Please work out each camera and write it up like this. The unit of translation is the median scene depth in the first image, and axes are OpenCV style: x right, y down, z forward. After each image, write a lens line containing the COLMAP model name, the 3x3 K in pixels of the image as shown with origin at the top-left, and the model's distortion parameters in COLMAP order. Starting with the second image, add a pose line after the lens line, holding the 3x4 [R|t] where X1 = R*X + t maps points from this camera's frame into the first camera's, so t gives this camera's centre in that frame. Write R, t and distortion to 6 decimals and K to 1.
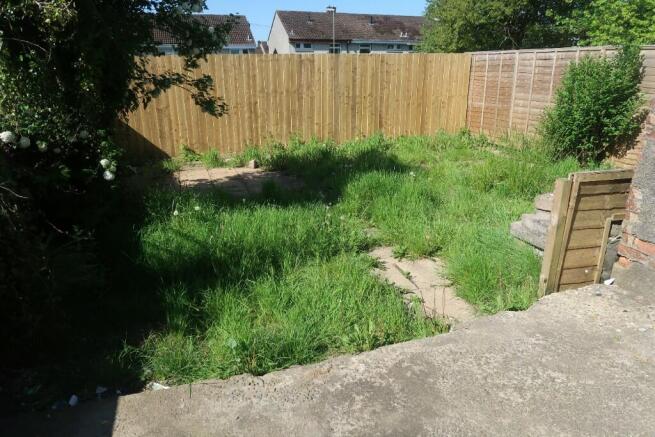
lens RADIAL K [[448.0, 0, 327.5], [0, 448.0, 218.5], [0, 0, 1]] dist [-0.026096, 0.001428]
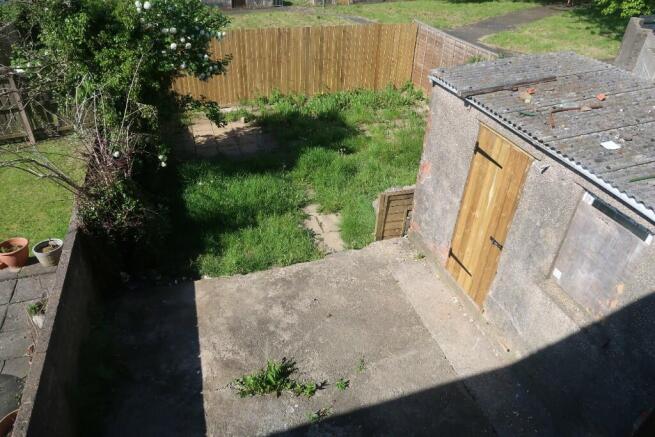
lens RADIAL K [[448.0, 0, 327.5], [0, 448.0, 218.5], [0, 0, 1]] dist [-0.026096, 0.001428]
pose [[0.999394, 0.031612, 0.014599, 0.191970], [-0.034369, 0.962863, 0.267796, -0.460430], [-0.005591, -0.268135, 0.963365, -0.973412]]
